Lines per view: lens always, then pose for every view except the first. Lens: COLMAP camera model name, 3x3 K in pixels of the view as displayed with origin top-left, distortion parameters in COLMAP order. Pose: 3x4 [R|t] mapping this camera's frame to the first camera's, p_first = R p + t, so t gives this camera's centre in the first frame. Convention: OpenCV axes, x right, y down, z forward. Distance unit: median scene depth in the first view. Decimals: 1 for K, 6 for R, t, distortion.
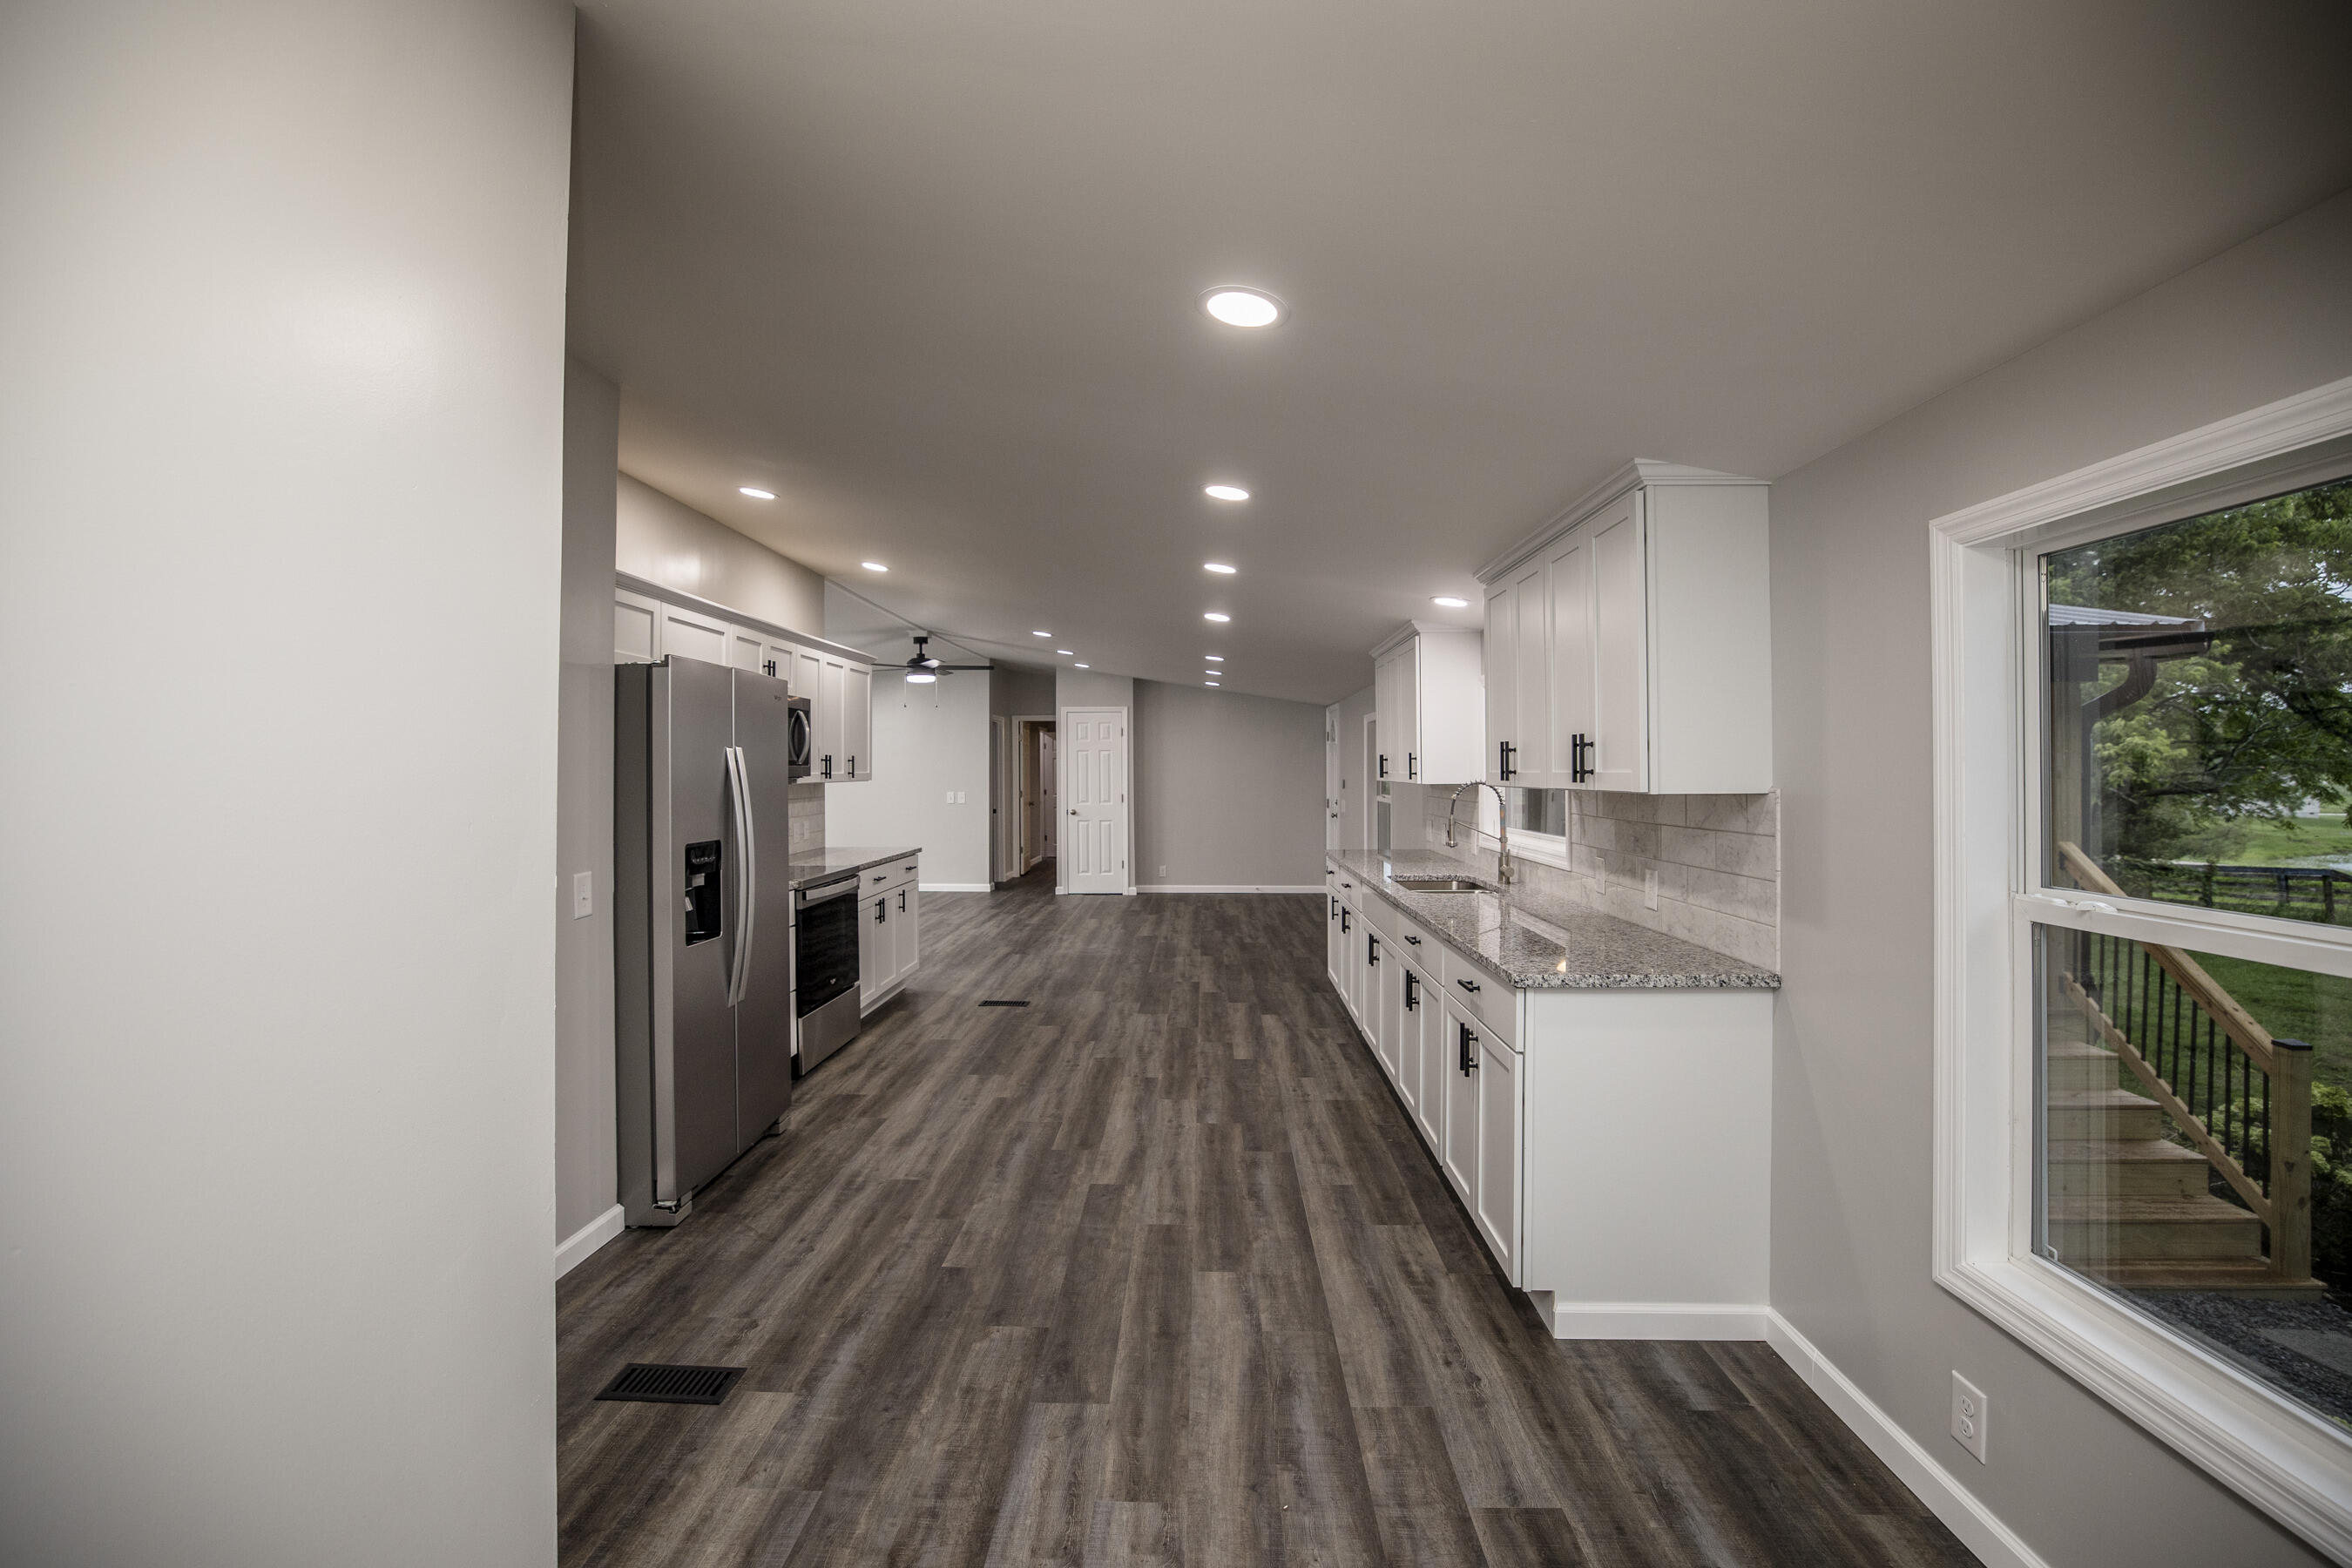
lens RADIAL K [[1000.9, 0, 1174.5], [0, 1000.9, 777.7], [0, 0, 1]] dist [0.002797, -0.001225]
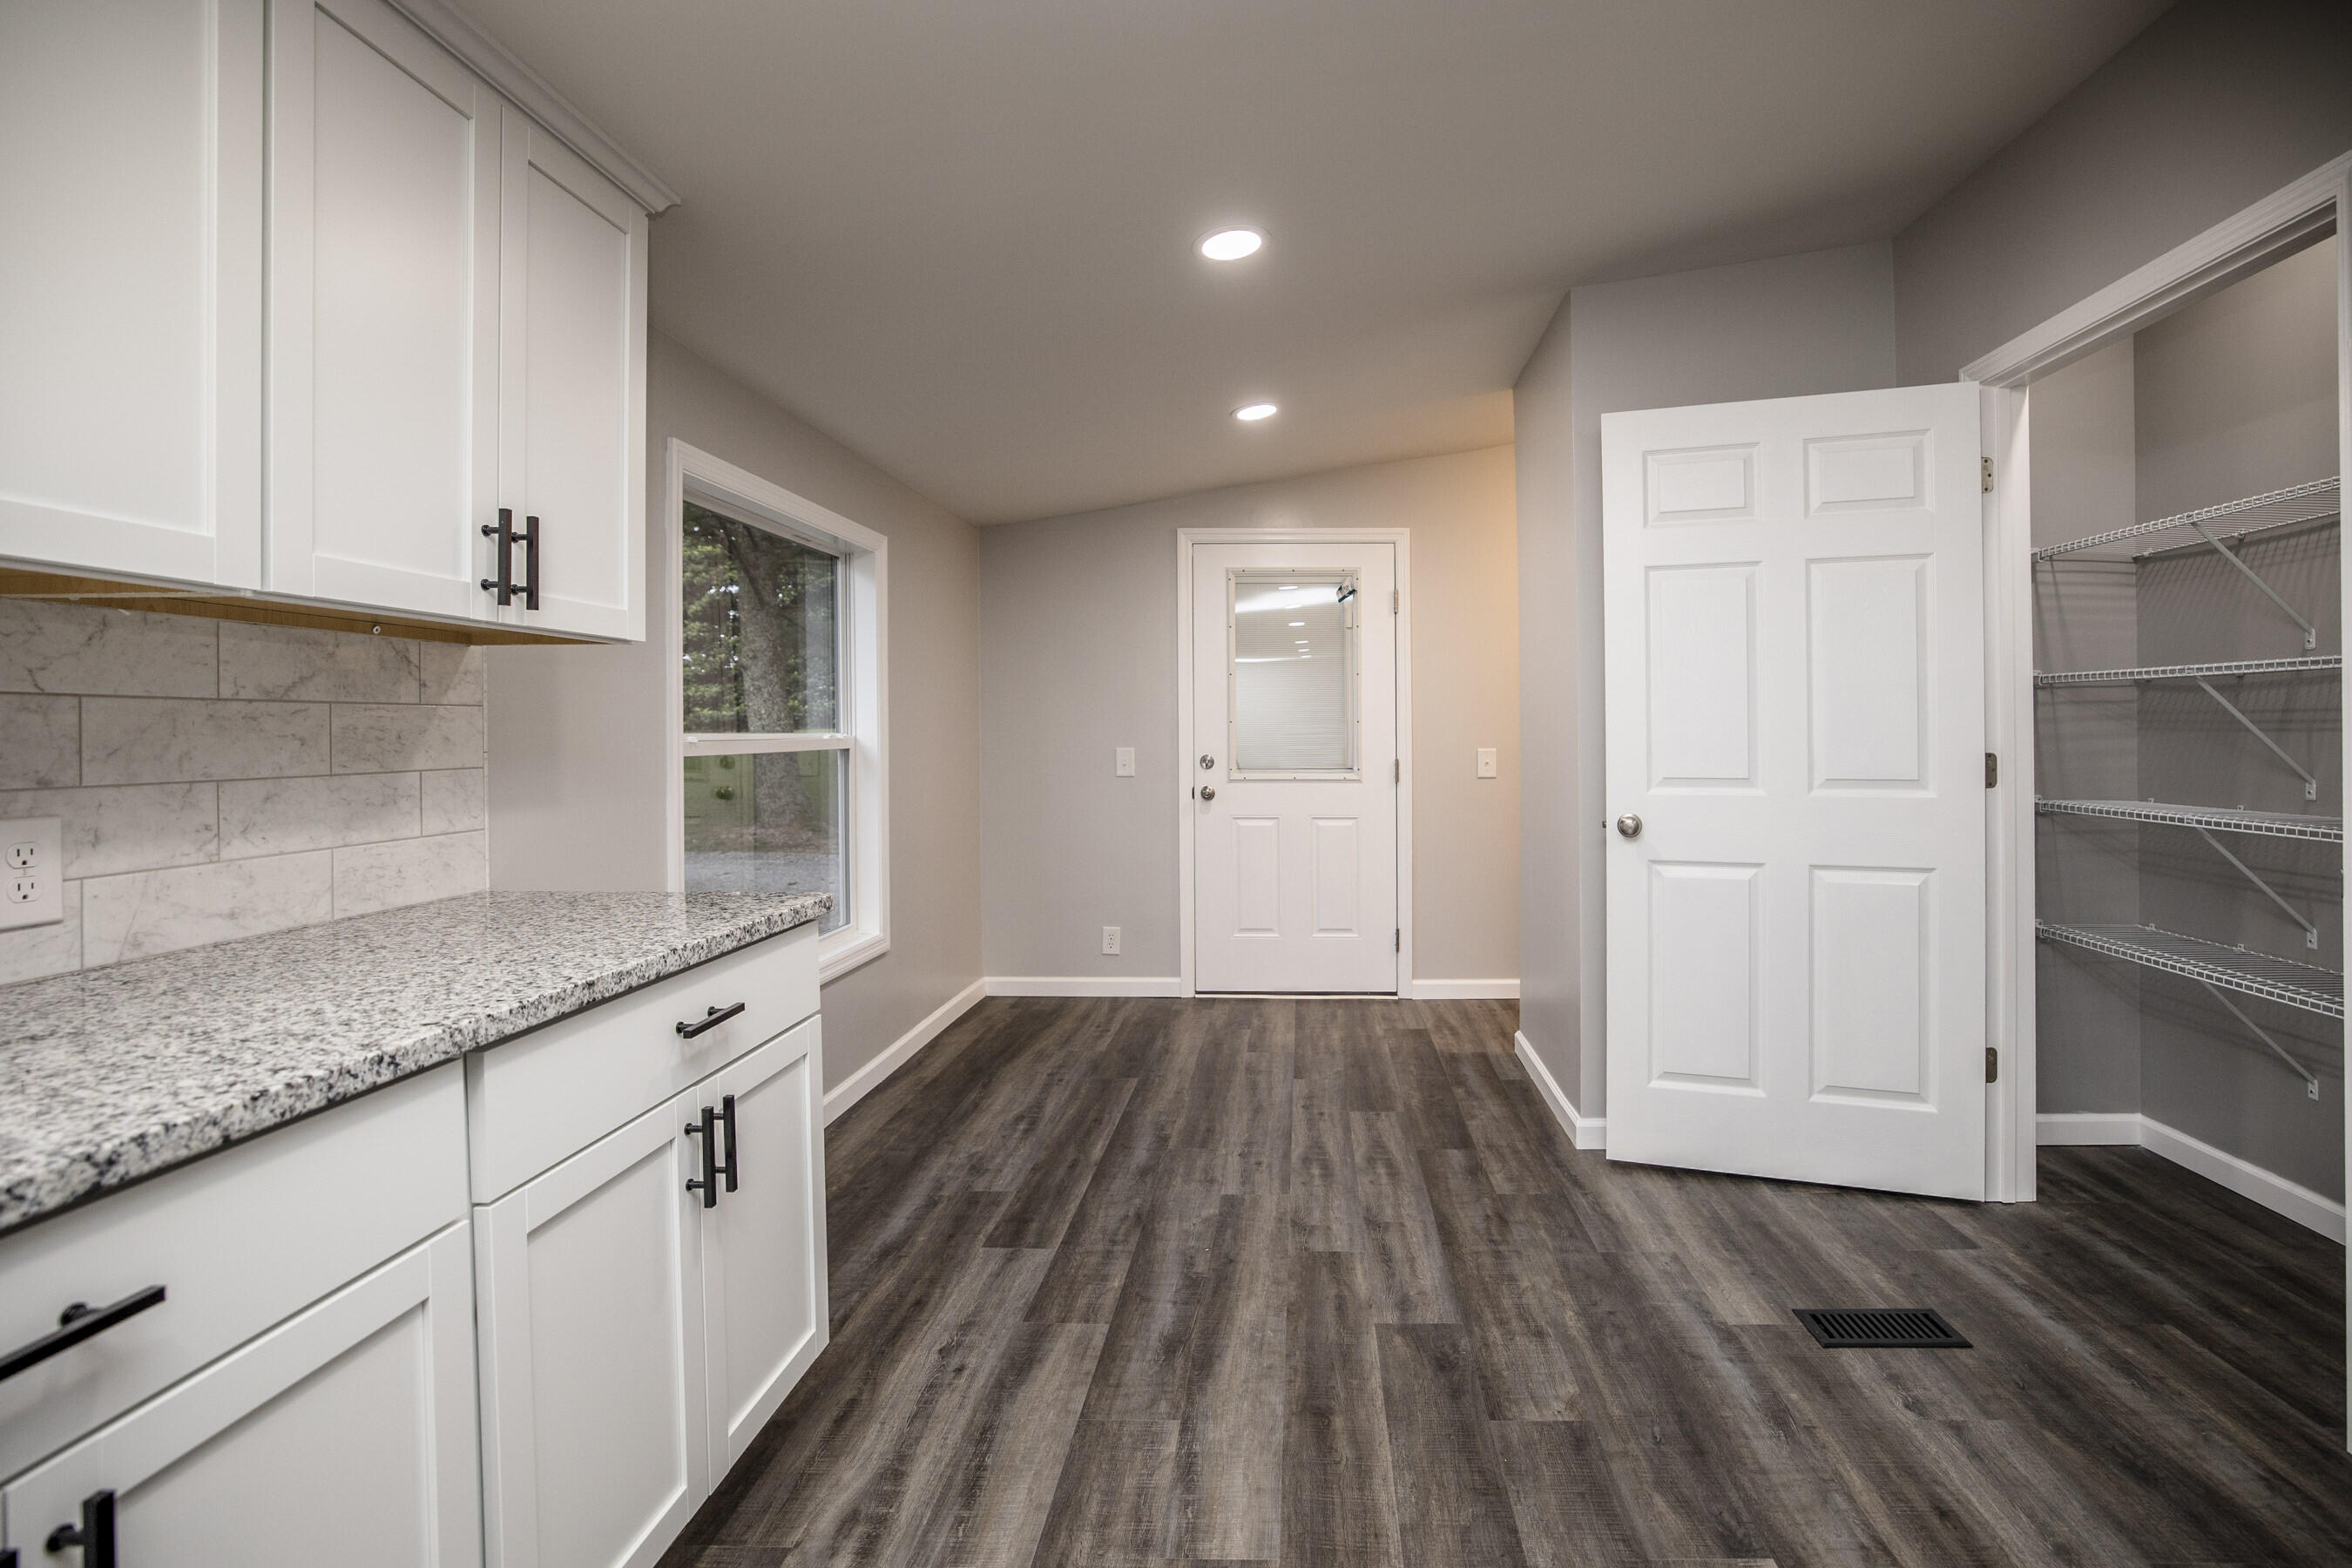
lens RADIAL K [[1038.5, 0, 1287.9], [0, 1038.5, 729.8], [0, 0, 1]] dist [-0.032150, 0.009107]
pose [[-0.999897, 0.002331, -0.014134, 0.021474], [0.002270, 0.999988, 0.004372, 0.068223], [0.014144, 0.004339, -0.999891, 1.622046]]
